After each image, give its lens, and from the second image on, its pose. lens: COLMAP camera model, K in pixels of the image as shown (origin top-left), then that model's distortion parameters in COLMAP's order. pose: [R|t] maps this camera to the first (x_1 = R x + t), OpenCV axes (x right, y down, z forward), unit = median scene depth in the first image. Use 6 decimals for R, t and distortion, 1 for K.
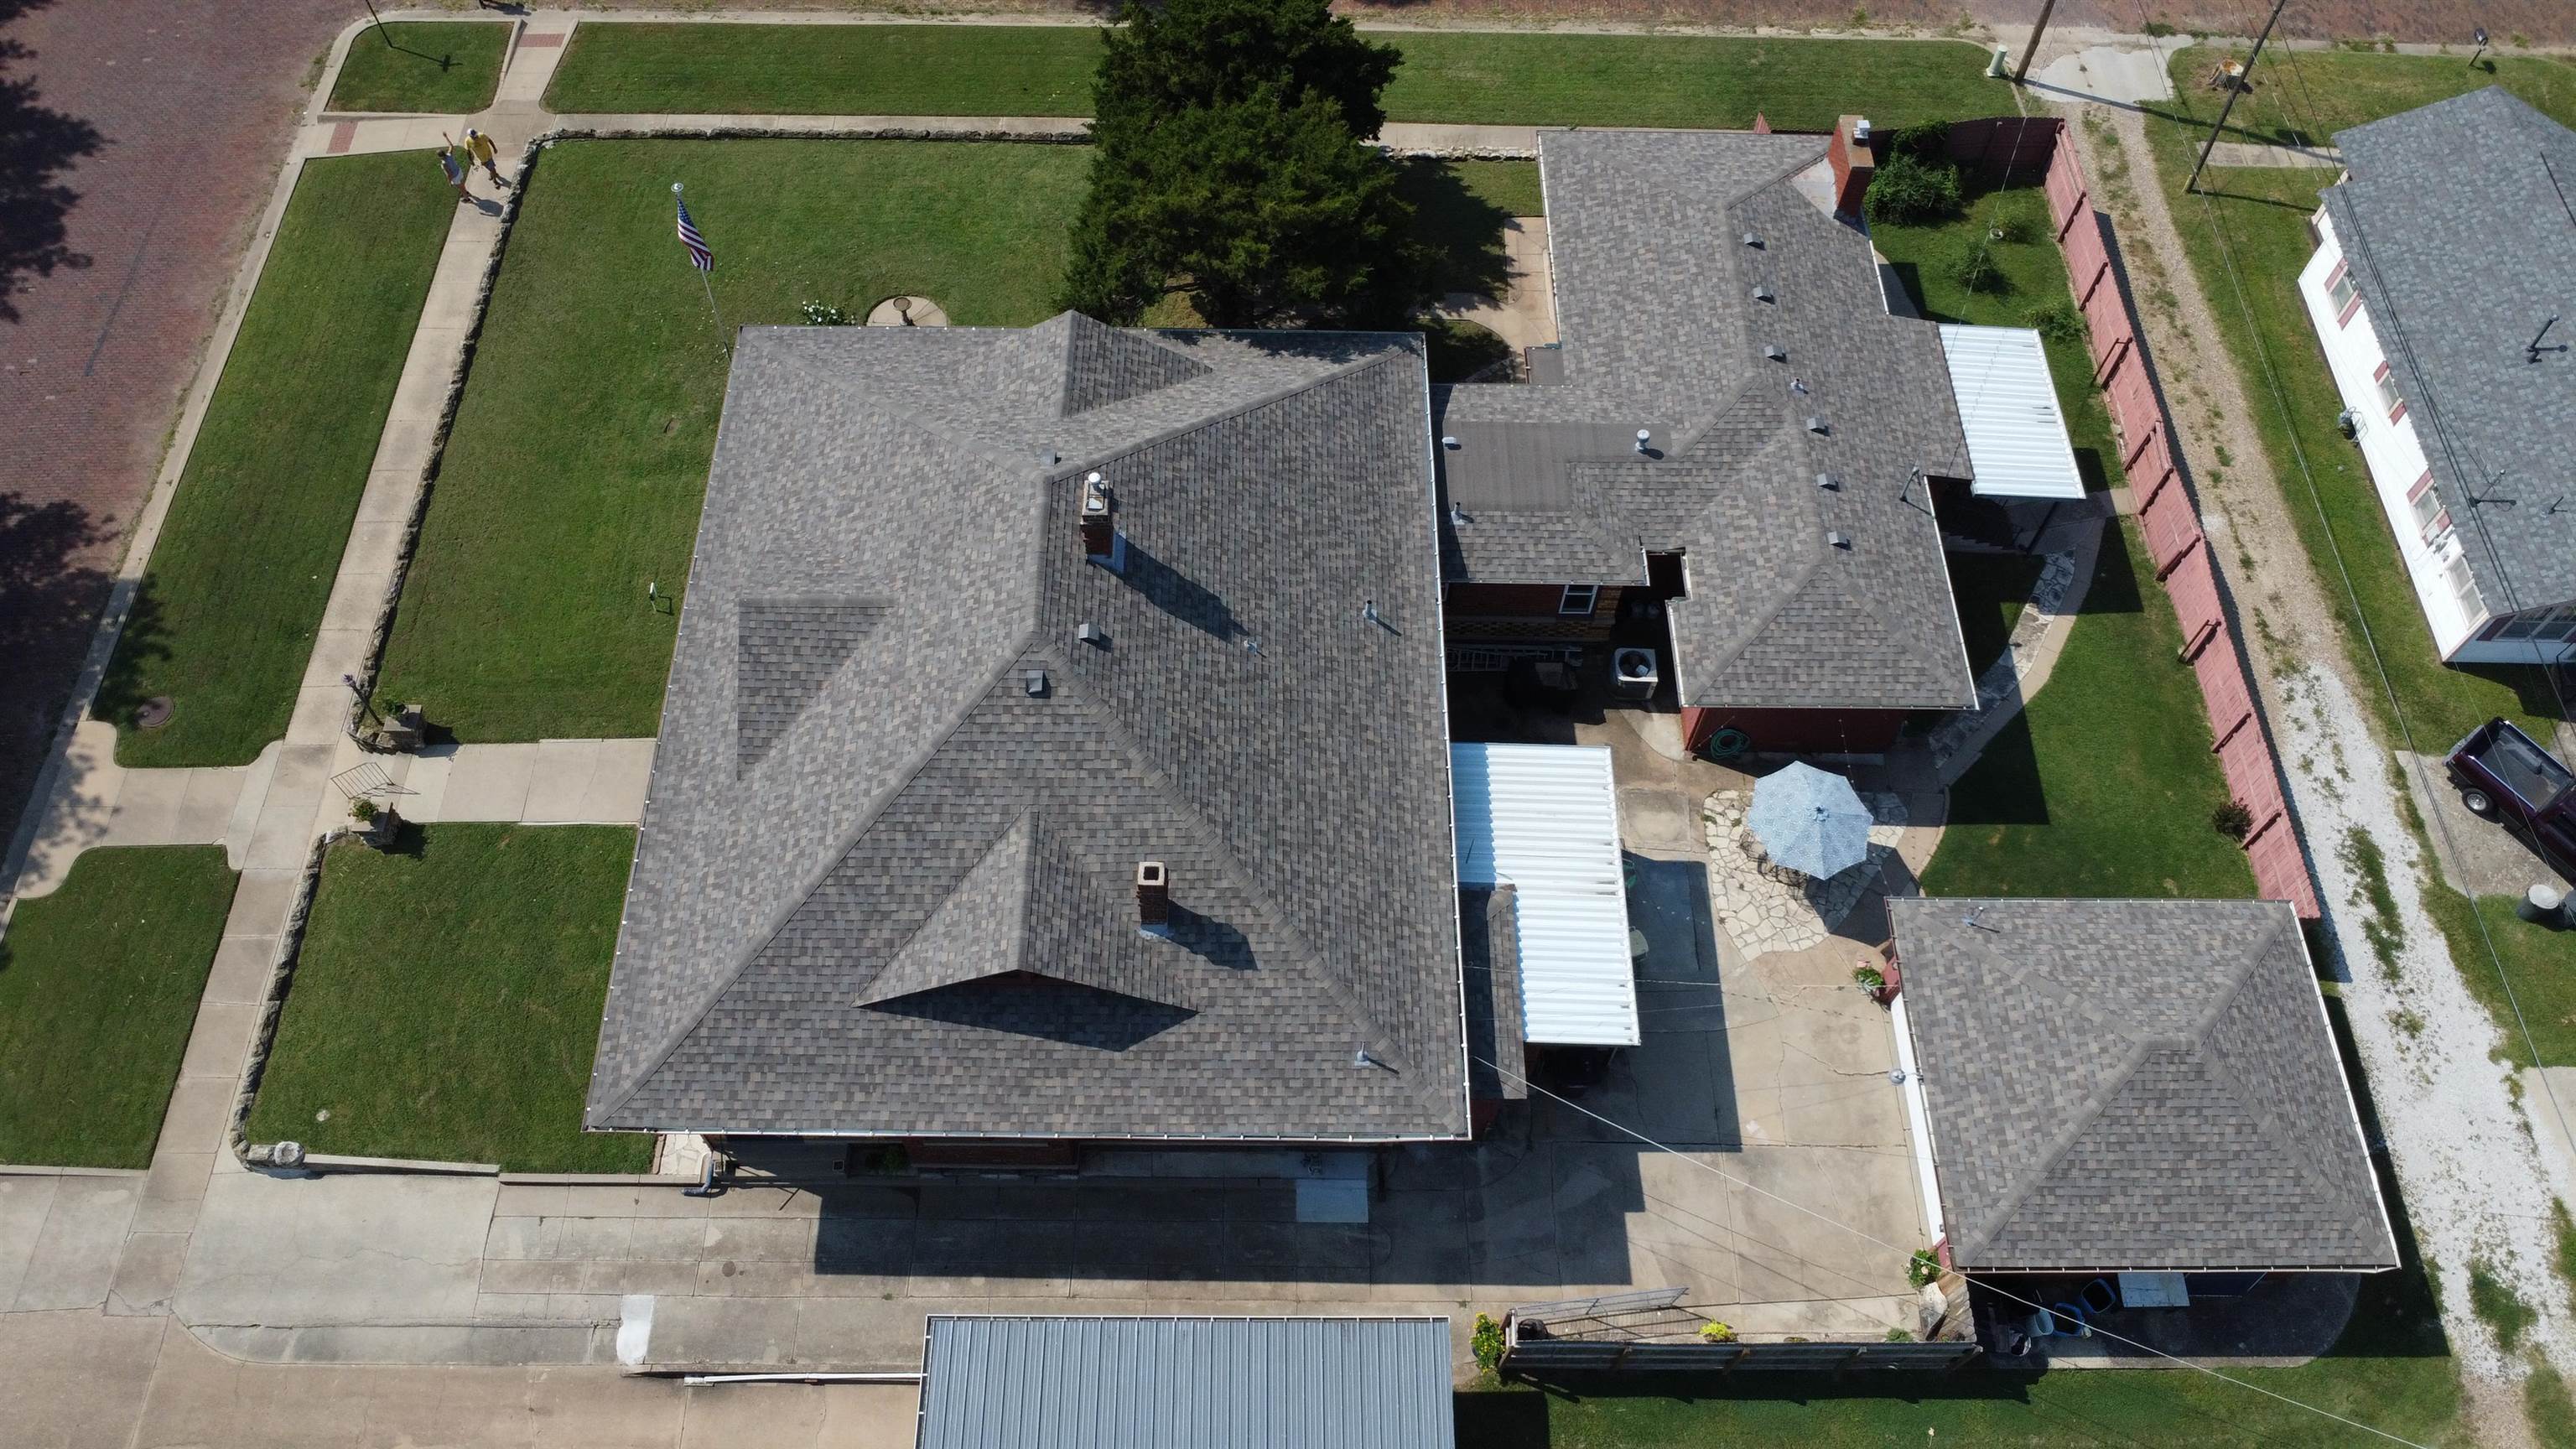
lens RADIAL K [[1876.6, 0, 1286.0], [0, 1876.6, 727.1], [0, 0, 1]] dist [-0.032559, 0.012658]
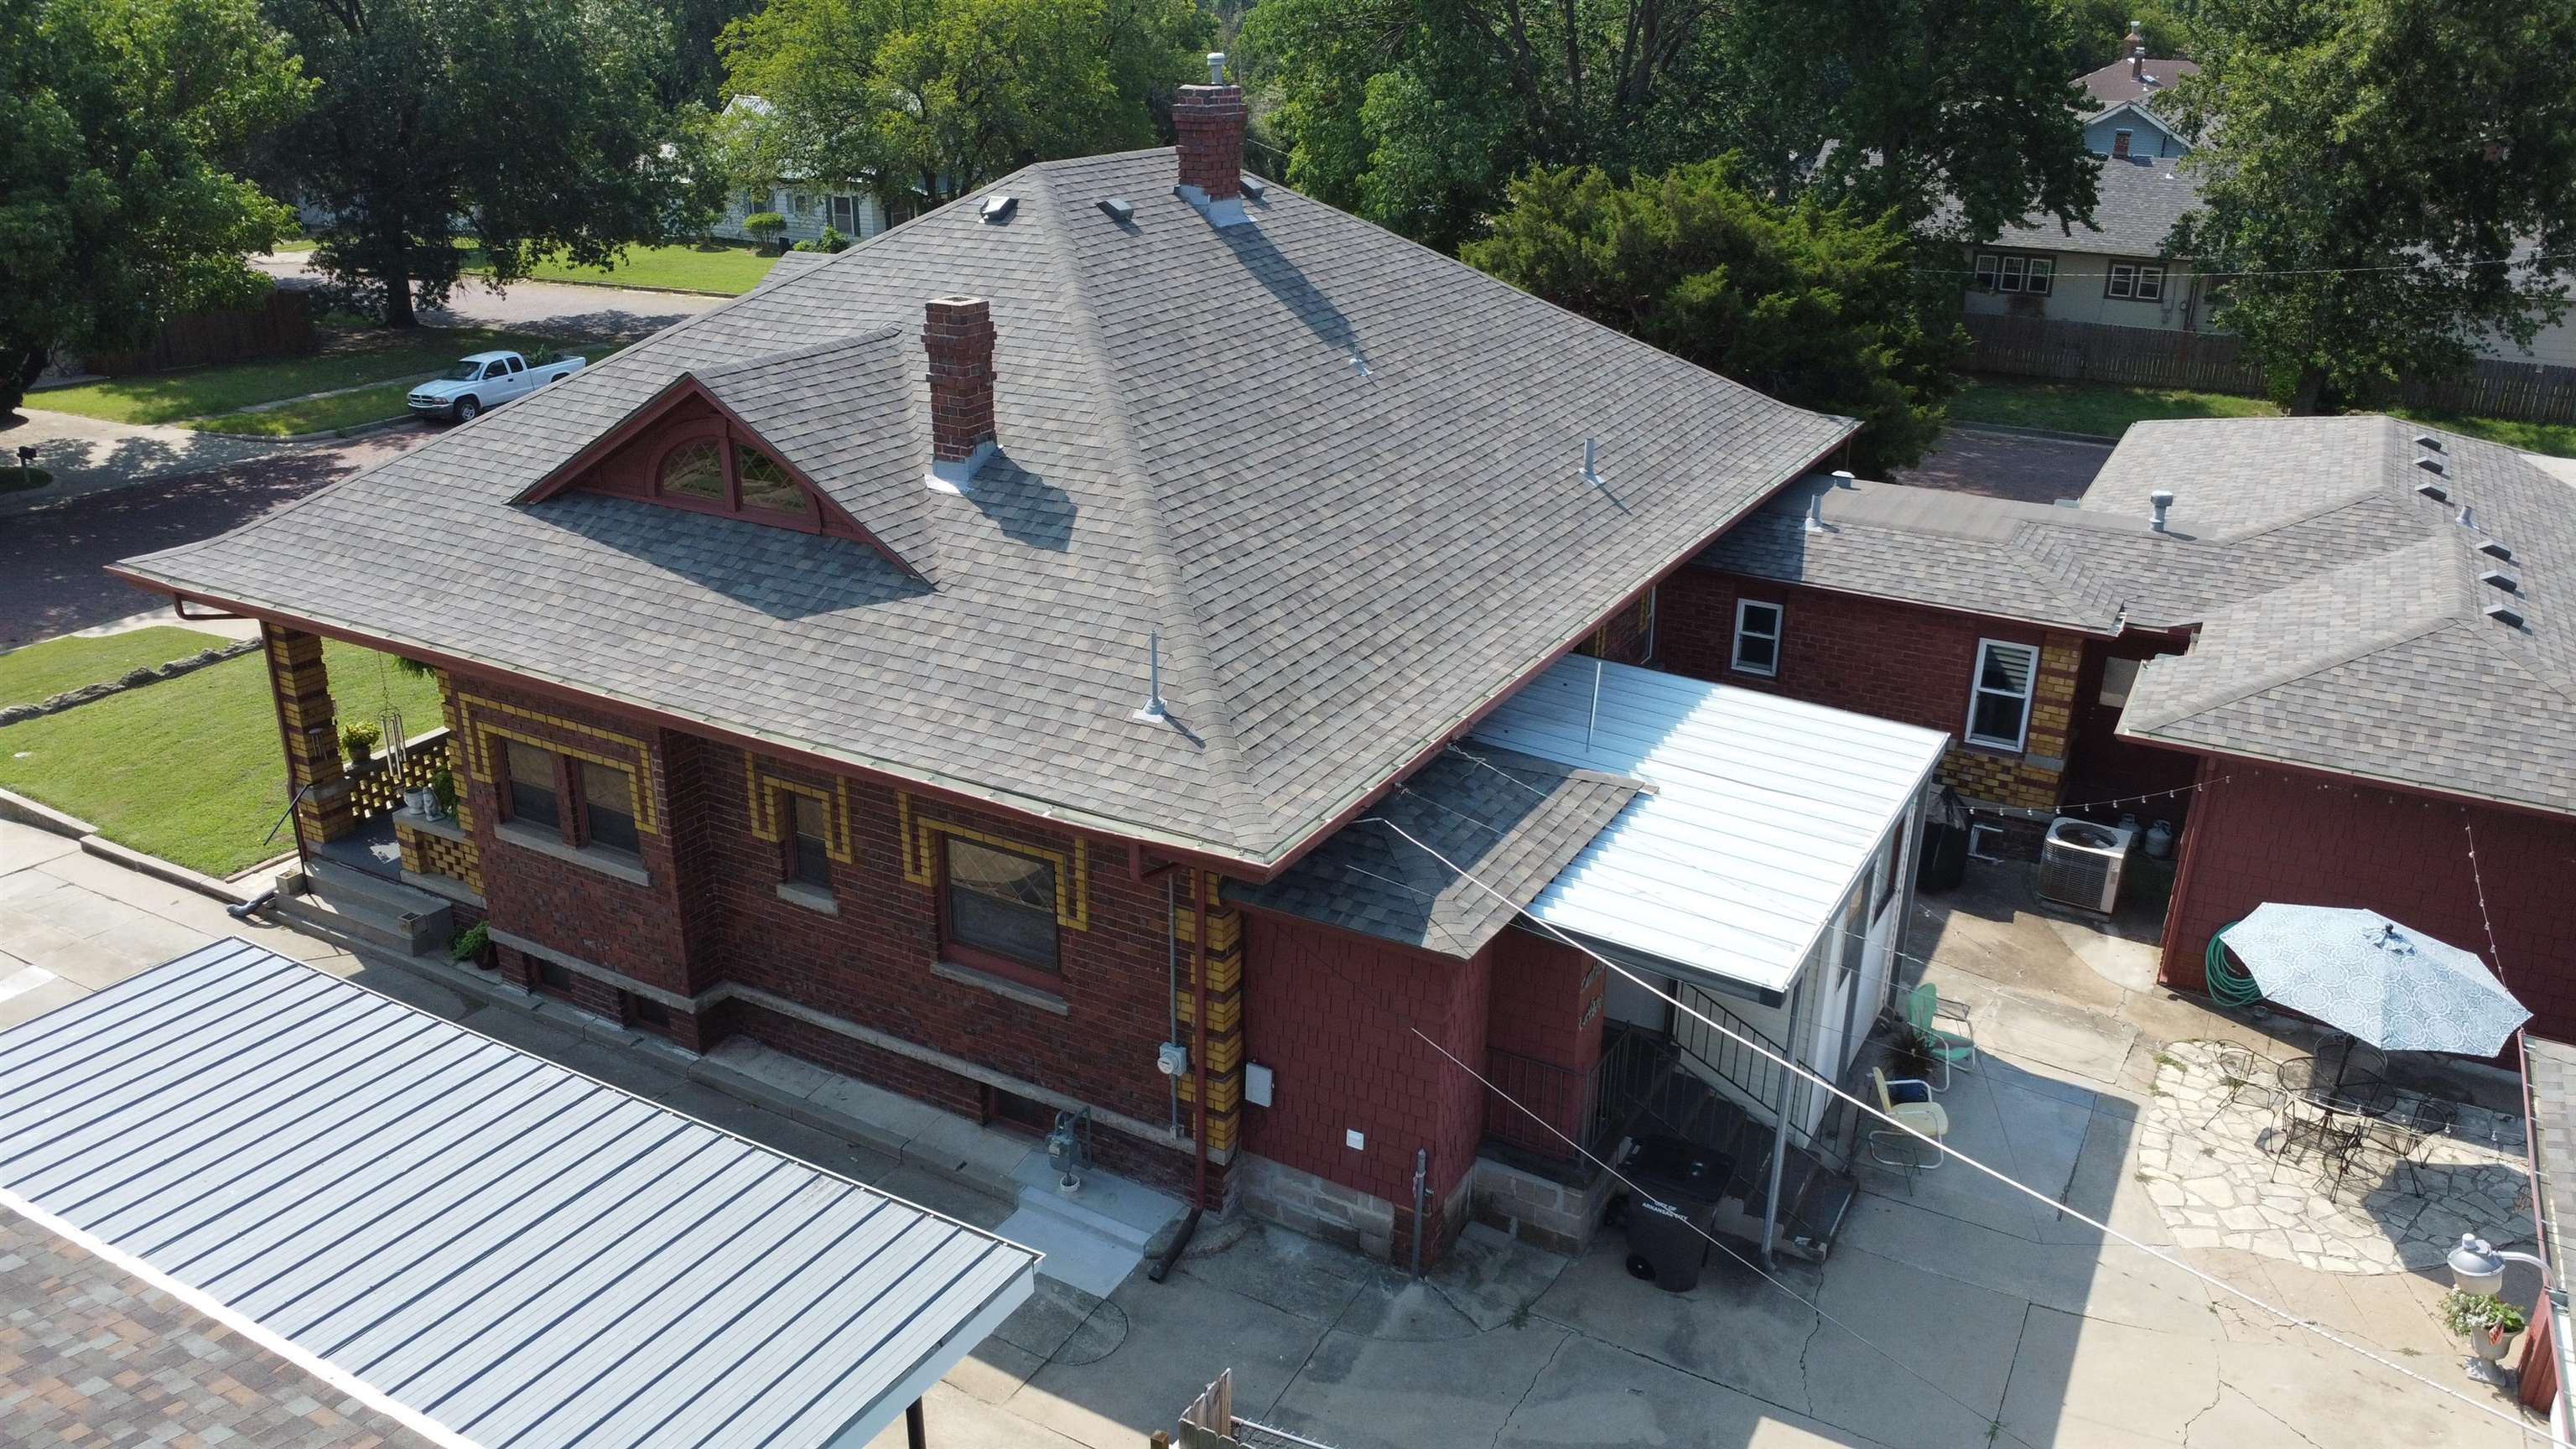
lens RADIAL K [[1876.6, 0, 1286.5], [0, 1876.6, 728.8], [0, 0, 1]] dist [-0.032559, 0.012658]
pose [[0.869021, 0.166949, -0.465758, 0.250944], [-0.418342, 0.750561, -0.511516, 0.349607], [0.264182, 0.639364, 0.722095, 0.561195]]
